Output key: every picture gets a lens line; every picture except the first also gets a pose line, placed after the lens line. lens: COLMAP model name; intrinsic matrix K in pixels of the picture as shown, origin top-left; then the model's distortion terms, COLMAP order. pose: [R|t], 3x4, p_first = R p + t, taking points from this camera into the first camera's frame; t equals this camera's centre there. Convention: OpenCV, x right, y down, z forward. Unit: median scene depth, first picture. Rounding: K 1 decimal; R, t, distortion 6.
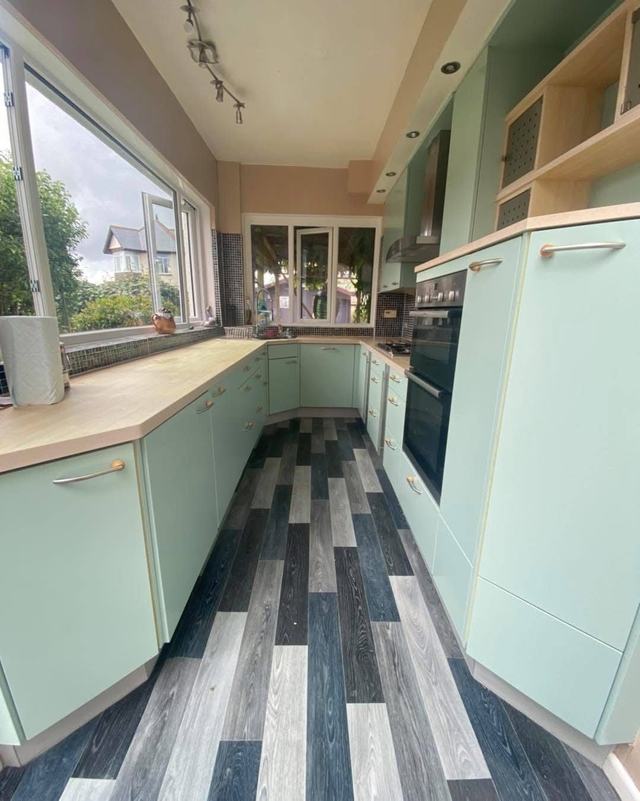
lens RADIAL K [[343.0, 0, 320.0], [0, 343.0, 400.5], [0, 0, 1]] dist [0.034128, -0.025034]
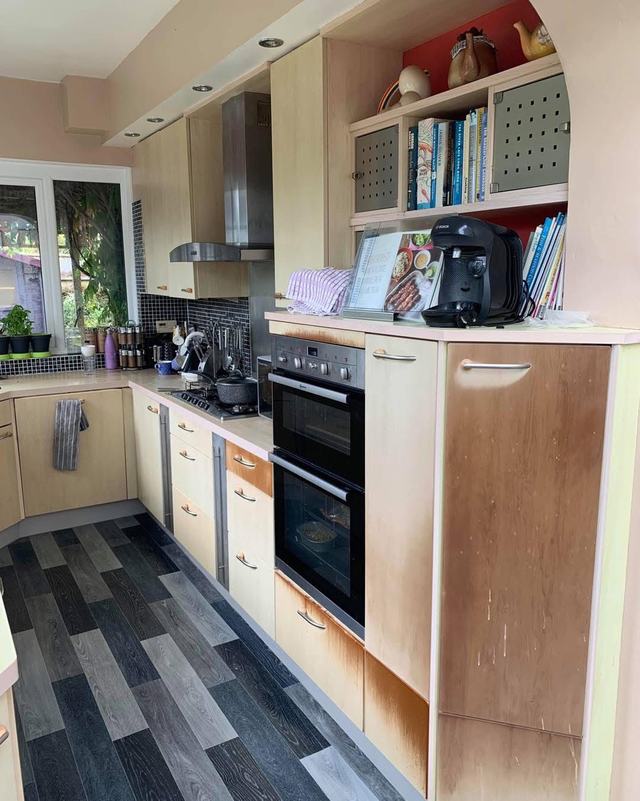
lens RADIAL K [[650.0, 0, 320.0], [0, 650.0, 400.5], [0, 0, 1]] dist [0.059764, -0.097319]
pose [[0.868273, -0.118494, 0.481726, -0.299158], [0.147665, 0.988771, -0.022938, -0.158492], [-0.473599, 0.091050, 0.876021, -0.218864]]
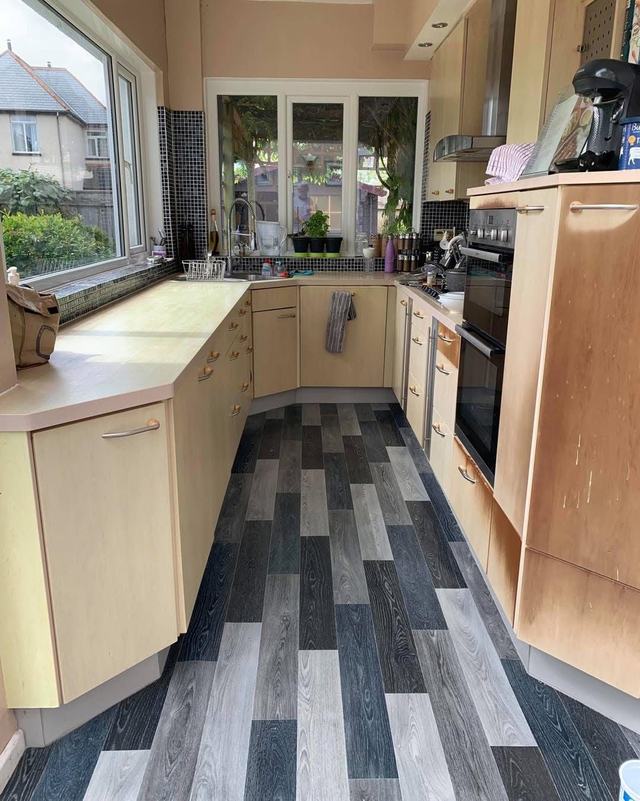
lens RADIAL K [[650.0, 0, 320.0], [0, 650.0, 400.5], [0, 0, 1]] dist [0.059764, -0.097319]
pose [[0.999926, -0.012042, 0.001553, -0.056848], [0.012006, 0.999706, 0.021052, 0.045618], [-0.001806, -0.021031, 0.999777, -0.455005]]
